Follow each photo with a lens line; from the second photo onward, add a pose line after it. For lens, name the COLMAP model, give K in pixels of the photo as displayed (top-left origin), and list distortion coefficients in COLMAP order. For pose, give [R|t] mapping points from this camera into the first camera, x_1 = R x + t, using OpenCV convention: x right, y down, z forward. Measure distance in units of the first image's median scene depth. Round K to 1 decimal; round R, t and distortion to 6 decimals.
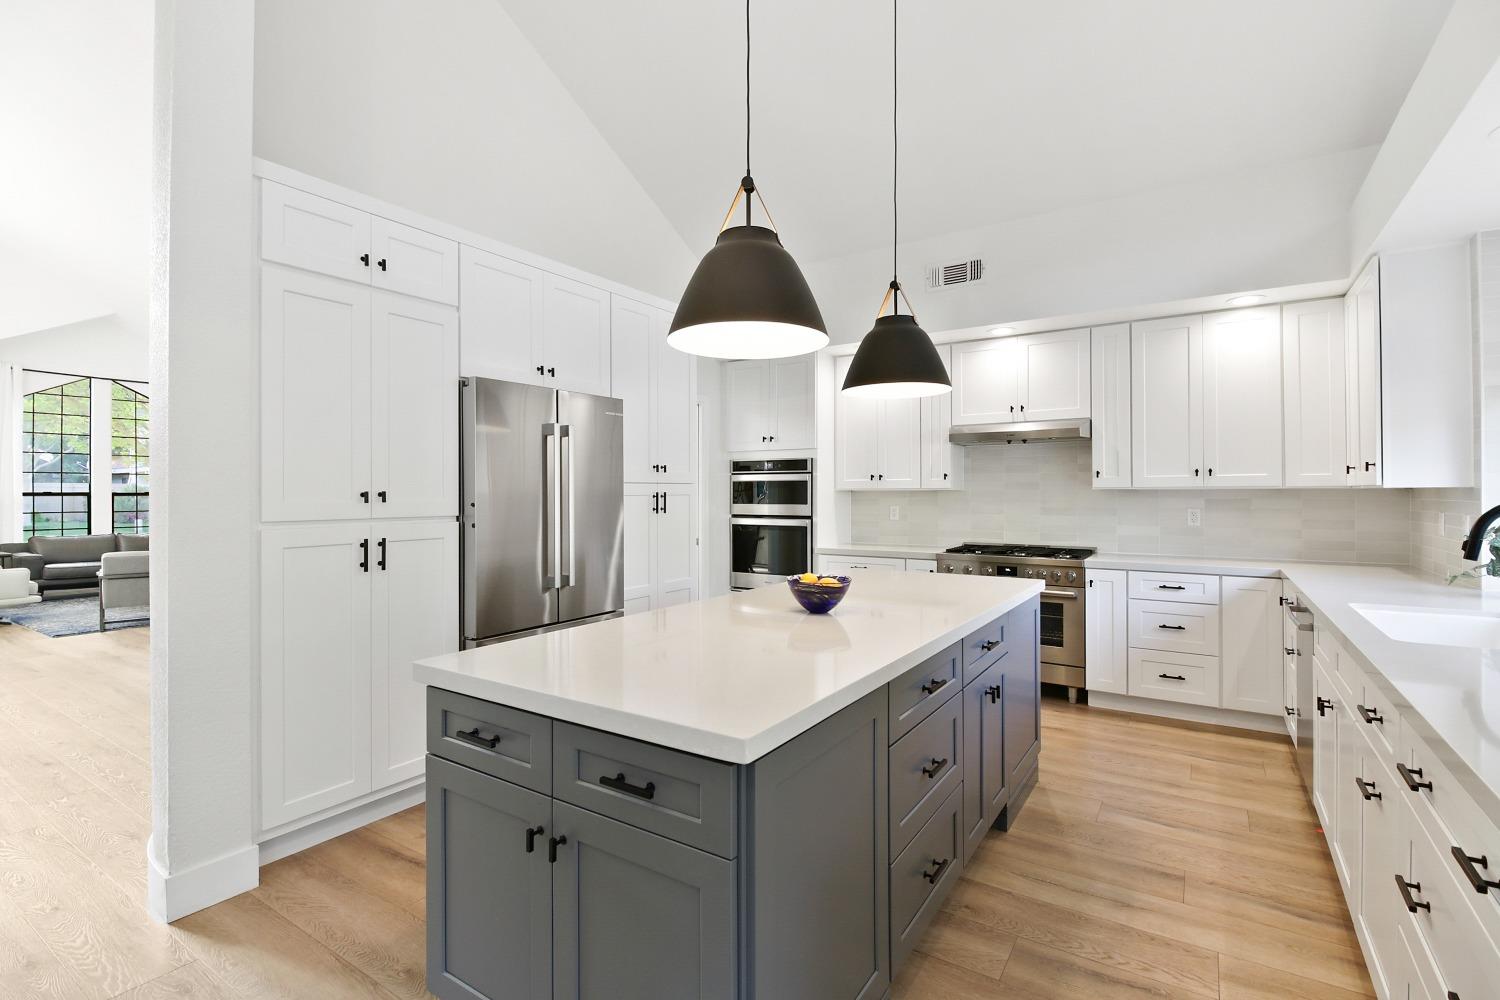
lens RADIAL K [[691.3, 0, 754.8], [0, 691.3, 486.7], [0, 0, 1]] dist [0.010123, -0.010629]
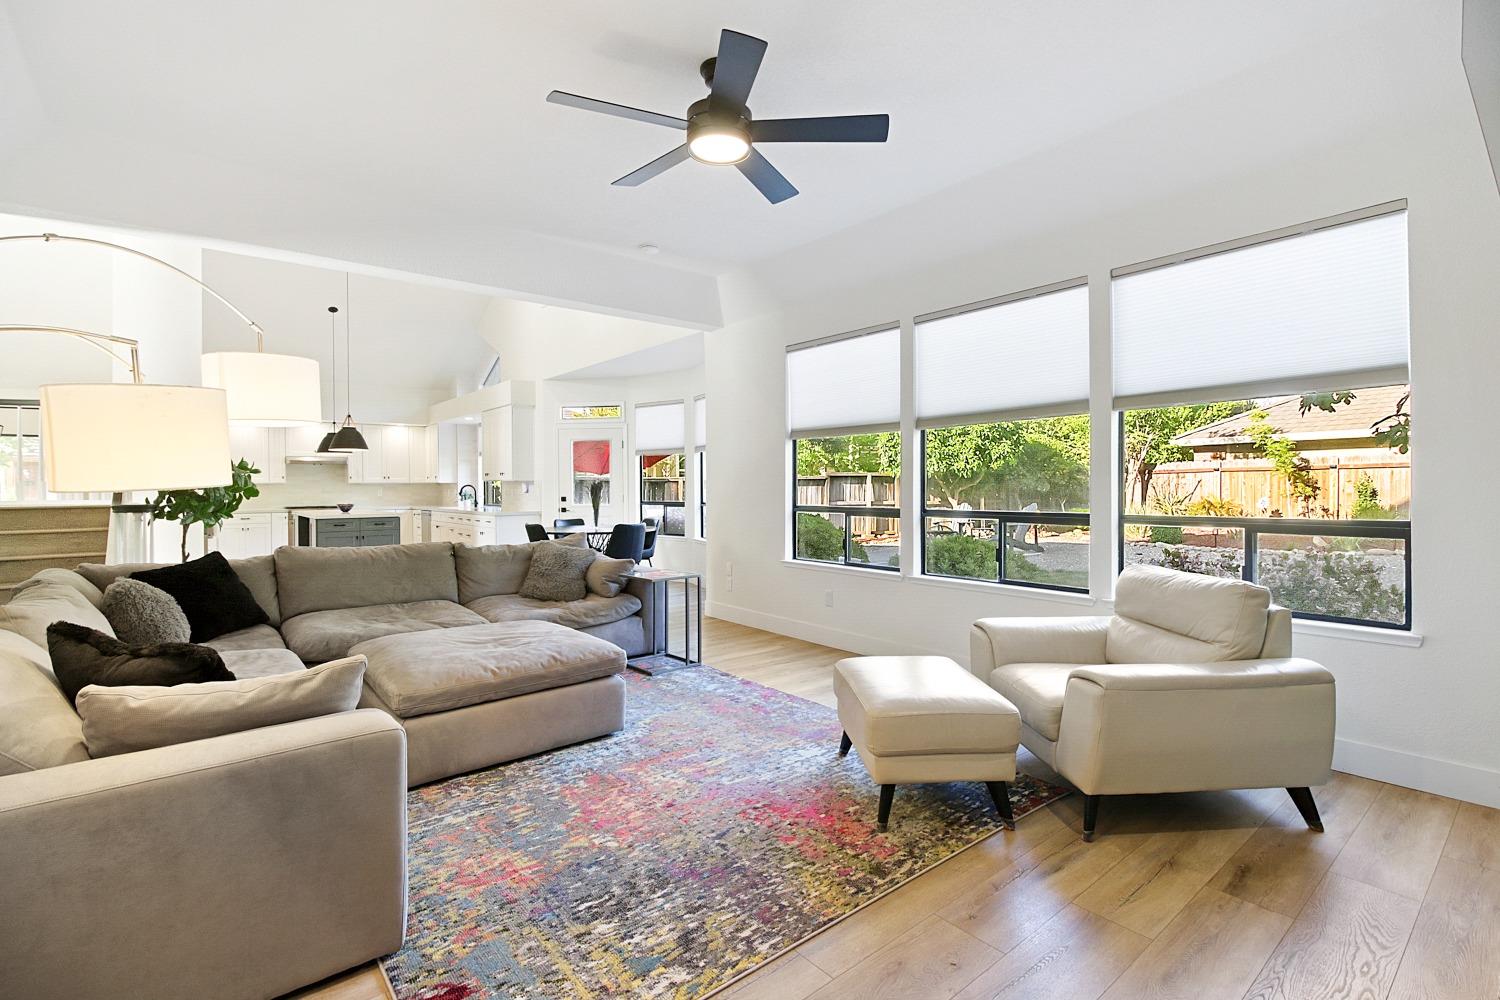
lens RADIAL K [[688.4, 0, 754.8], [0, 688.4, 490.7], [0, 0, 1]] dist [0.014960, -0.017042]
pose [[0.301628, -0.007758, 0.953394, -1.748180], [-0.000699, 0.999965, 0.008358, 0.010036], [-0.953425, -0.003188, 0.301612, -1.451821]]
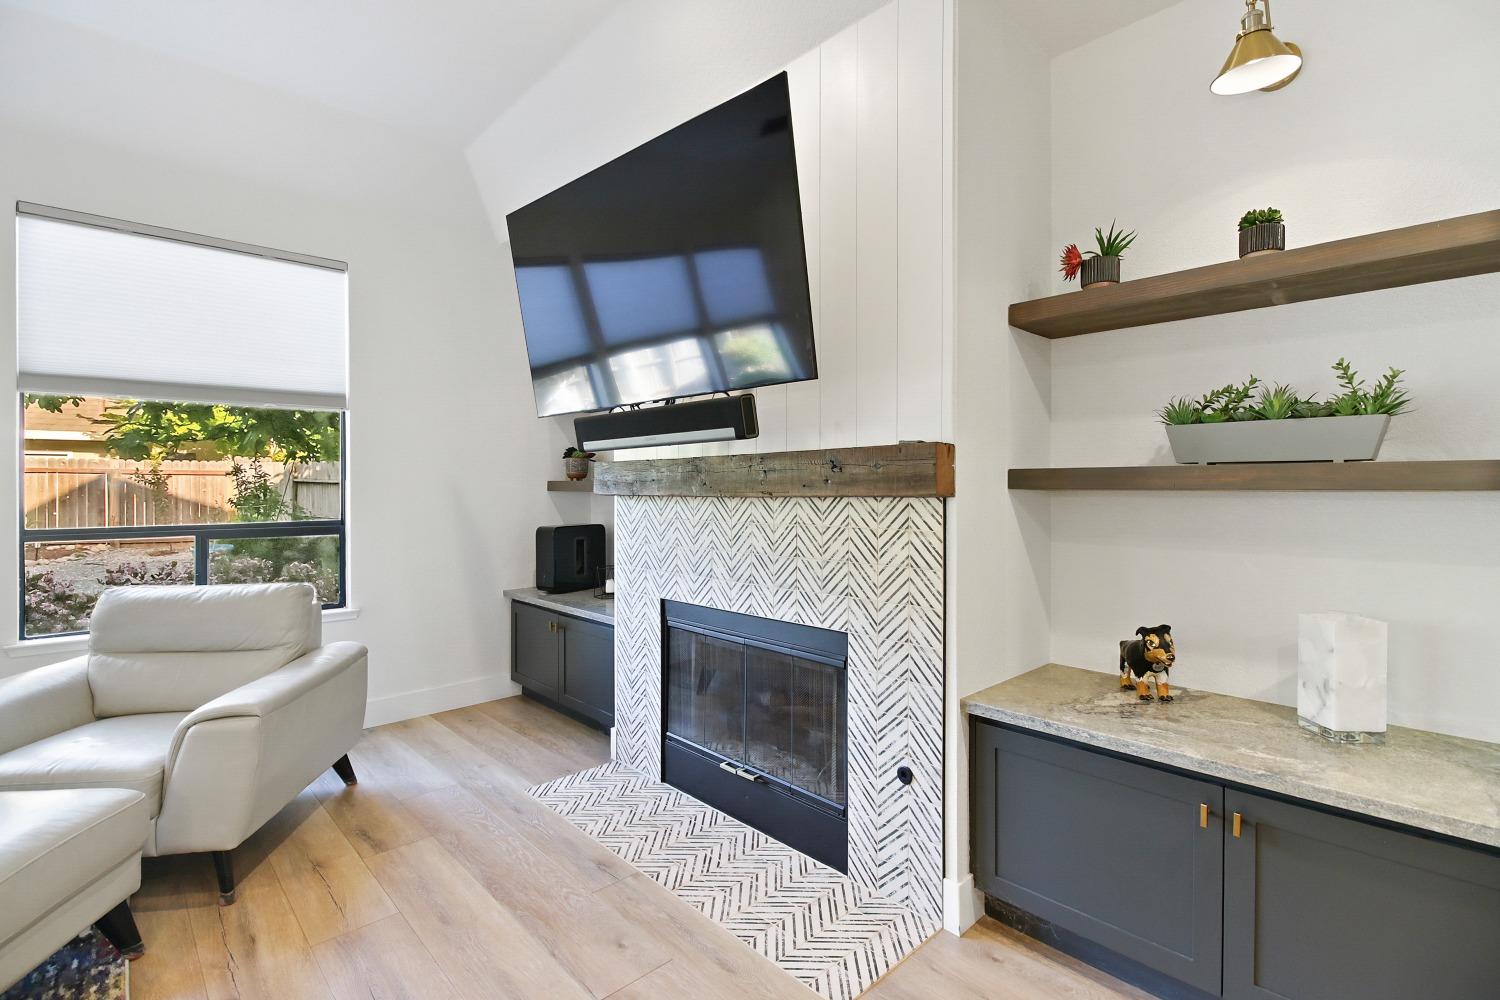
lens RADIAL K [[691.3, 0, 754.8], [0, 691.3, 486.7], [0, 0, 1]] dist [0.010123, -0.010629]
pose [[-0.972065, 0.002730, 0.234694, -1.600514], [0.000944, 0.999970, -0.007722, 0.011466], [-0.234708, -0.007285, -0.972039, -1.144426]]
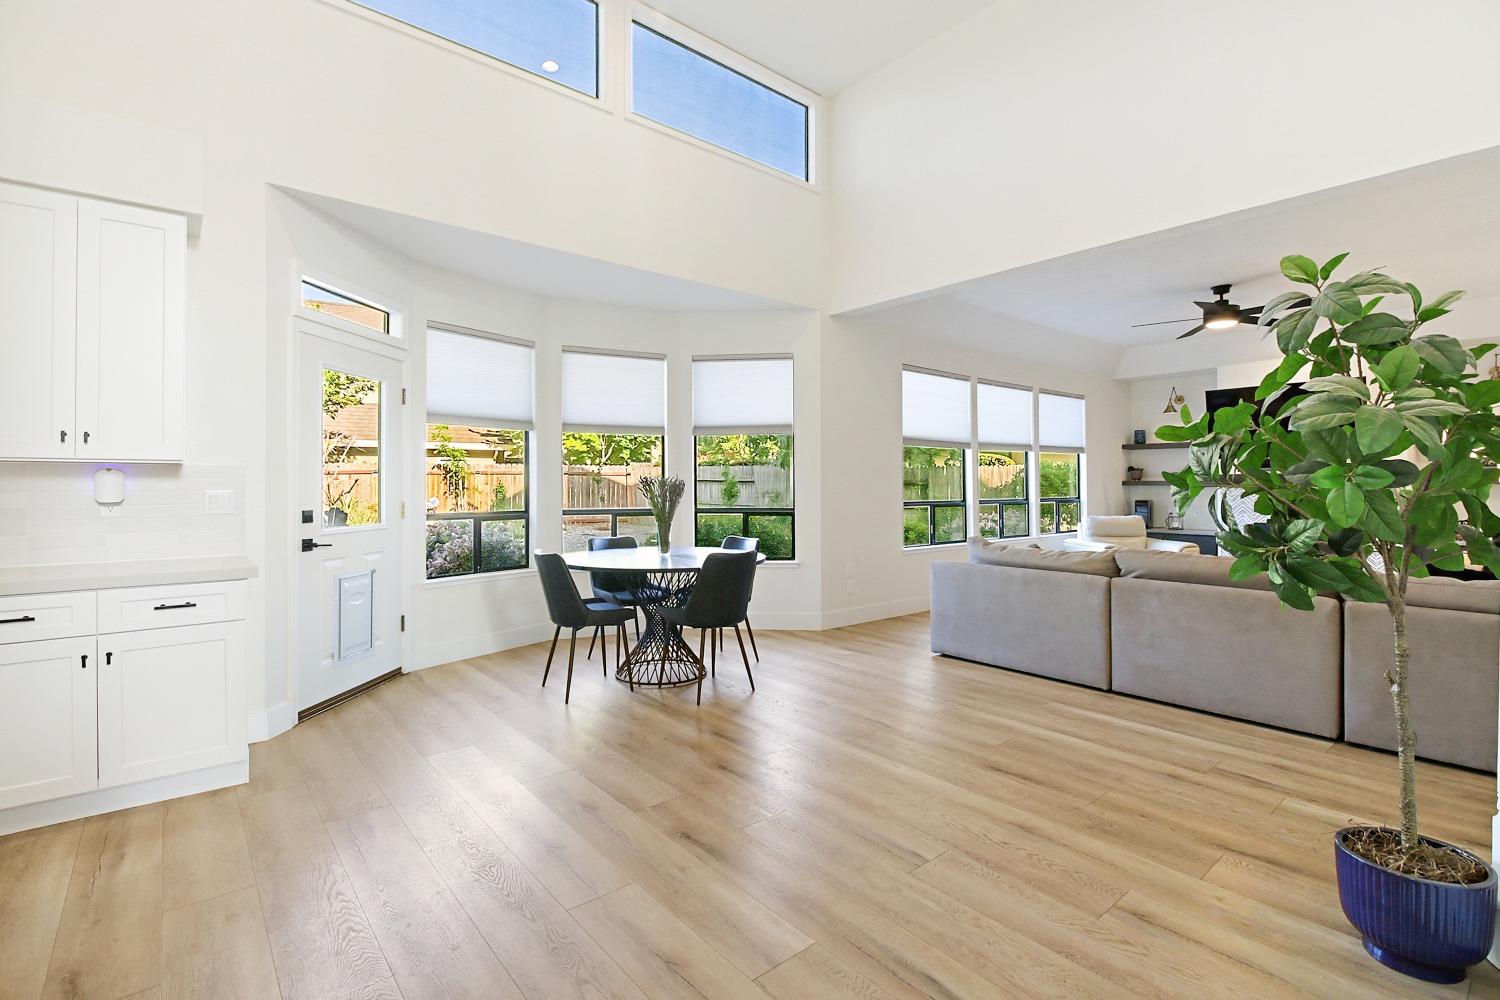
lens RADIAL K [[691.3, 0, 754.8], [0, 691.3, 486.7], [0, 0, 1]] dist [0.010123, -0.010629]
pose [[-0.955518, 0.002844, 0.294918, -0.564815], [0.001280, 0.999984, -0.005496, 0.024502], [-0.294929, -0.004874, -0.955507, 0.512664]]
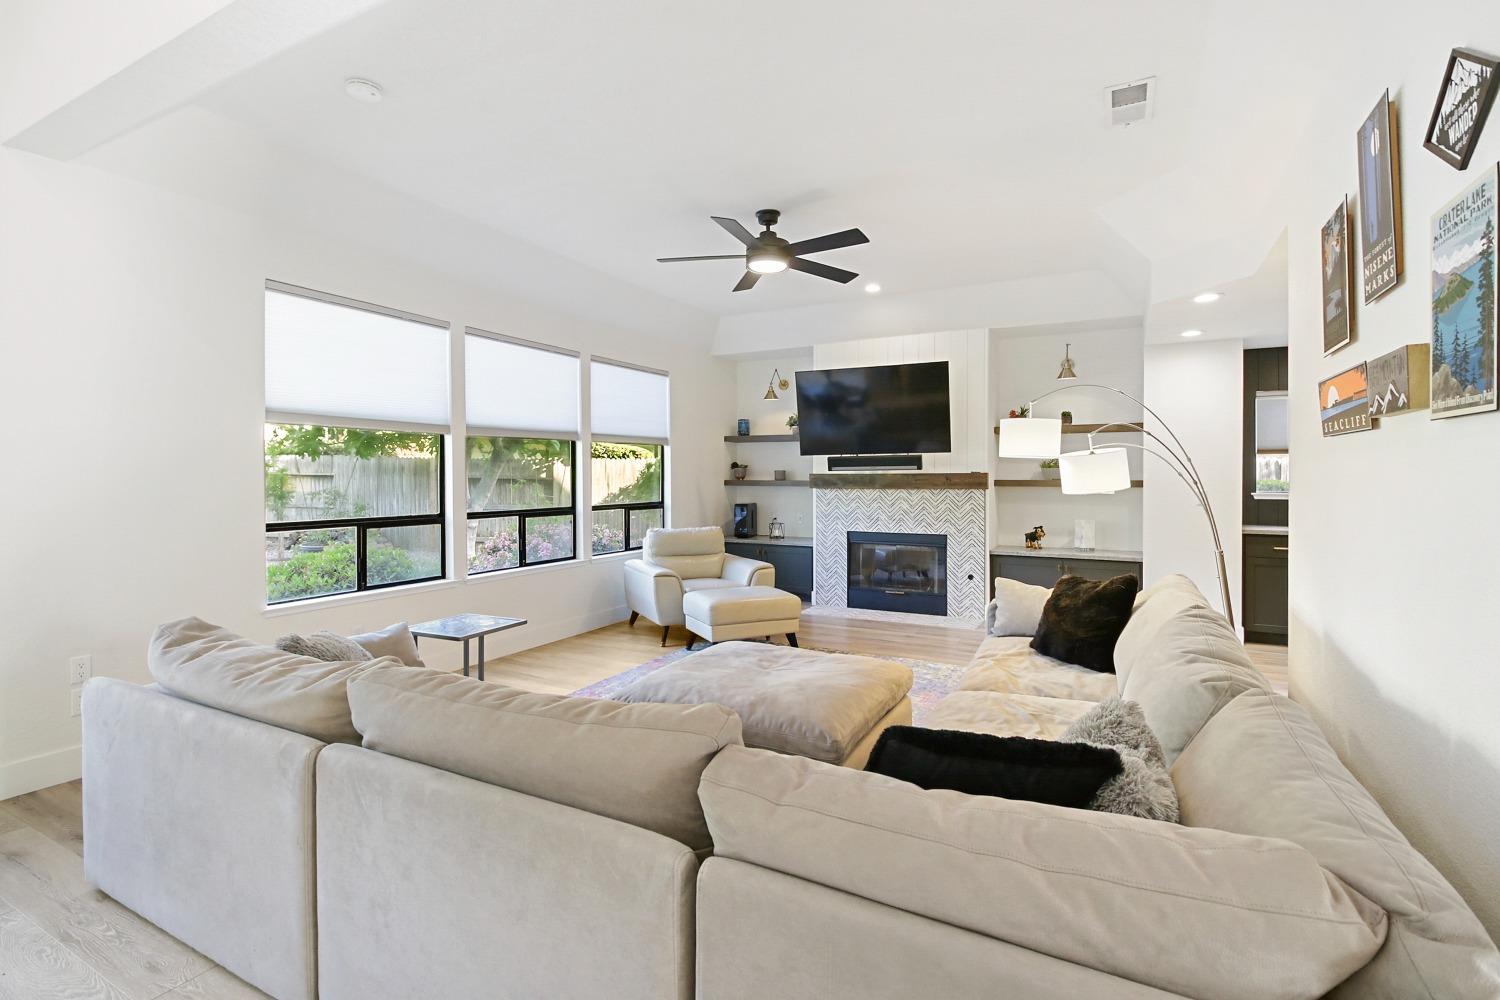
lens RADIAL K [[691.3, 0, 754.8], [0, 691.3, 486.7], [0, 0, 1]] dist [0.010123, -0.010629]
pose [[-0.995969, 0.002064, -0.089679, -0.969091], [0.001253, 0.999958, 0.009102, -0.004803], [0.089694, 0.008953, -0.995929, -0.149421]]
